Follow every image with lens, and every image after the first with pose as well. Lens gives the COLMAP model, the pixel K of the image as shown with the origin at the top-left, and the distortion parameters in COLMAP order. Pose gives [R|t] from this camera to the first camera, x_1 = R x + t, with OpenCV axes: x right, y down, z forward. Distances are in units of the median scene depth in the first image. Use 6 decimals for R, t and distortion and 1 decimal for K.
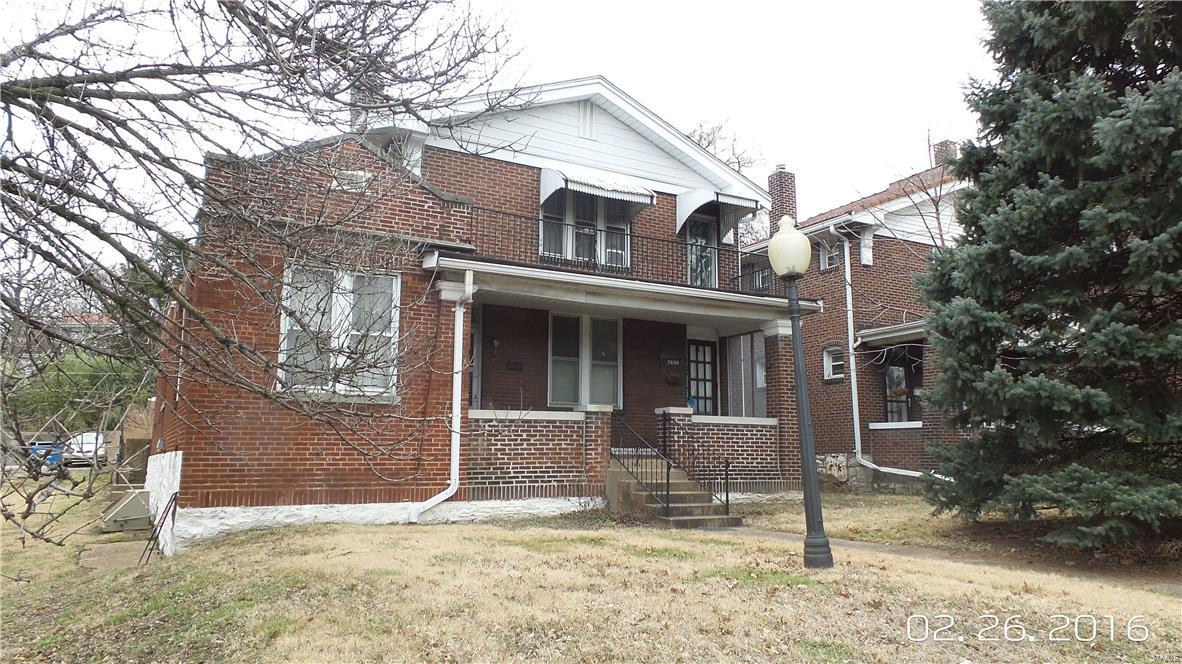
lens RADIAL K [[808.9, 0, 602.7], [0, 808.9, 331.7], [0, 0, 1]] dist [-0.011251, 0.007903]
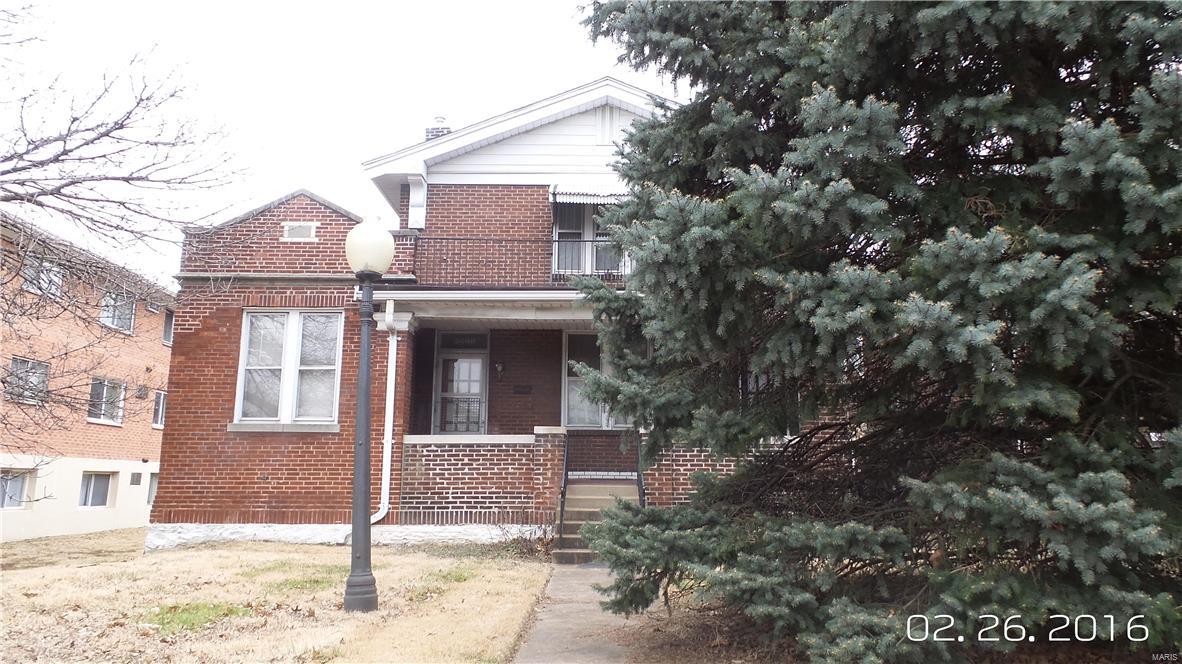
lens RADIAL K [[808.9, 0, 594.8], [0, 808.9, 334.6], [0, 0, 1]] dist [-0.011251, 0.007903]
pose [[0.861797, -0.089725, -0.499254, 0.566186], [0.074217, 0.995943, -0.050878, 0.039830], [0.501794, 0.006793, 0.864960, 0.236287]]
